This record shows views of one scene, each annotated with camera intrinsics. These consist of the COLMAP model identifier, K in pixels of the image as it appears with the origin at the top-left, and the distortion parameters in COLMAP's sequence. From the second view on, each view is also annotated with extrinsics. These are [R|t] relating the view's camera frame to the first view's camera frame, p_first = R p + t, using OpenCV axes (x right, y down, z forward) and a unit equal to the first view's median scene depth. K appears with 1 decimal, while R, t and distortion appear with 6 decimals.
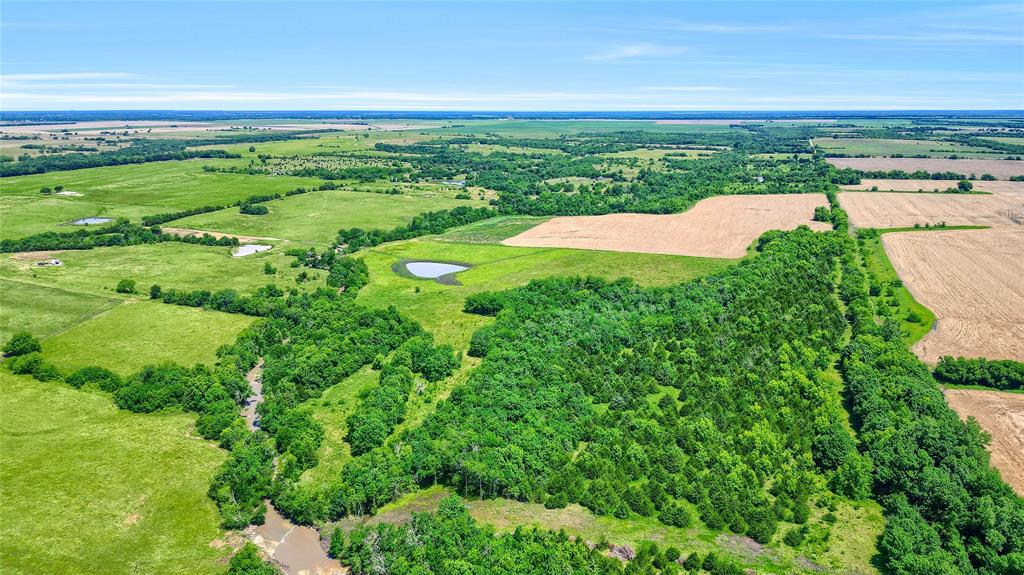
lens RADIAL K [[760.6, 0, 543.2], [0, 760.6, 284.4], [0, 0, 1]] dist [0.105153, -0.145467]
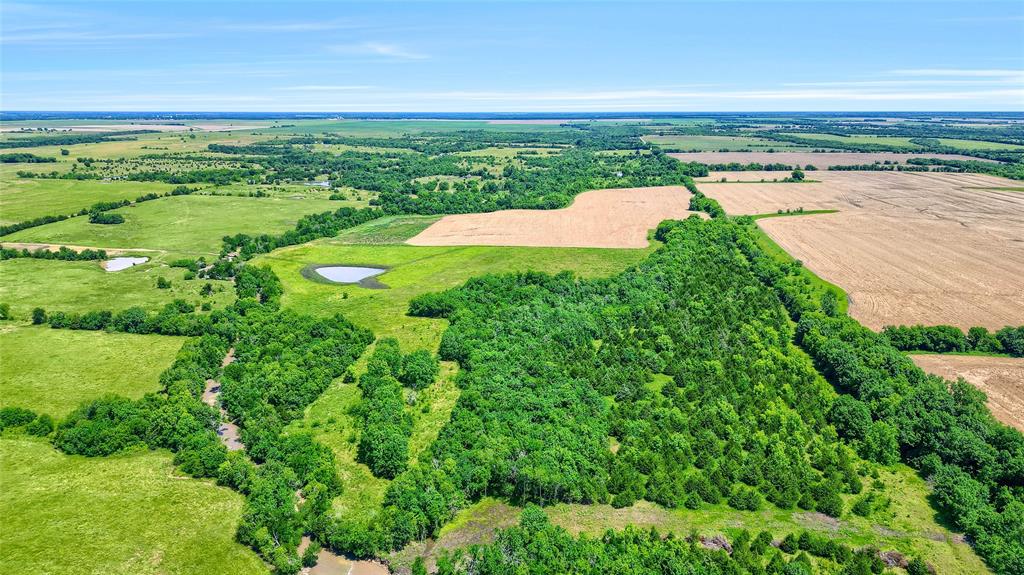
lens RADIAL K [[750.2, 0, 512.5], [0, 750.2, 274.1], [0, 0, 1]] dist [0.120733, -0.141040]
pose [[0.972339, -0.052655, 0.227560, -0.200579], [0.055679, 0.998425, -0.006884, -0.001713], [-0.226839, 0.019364, 0.973740, 0.057445]]
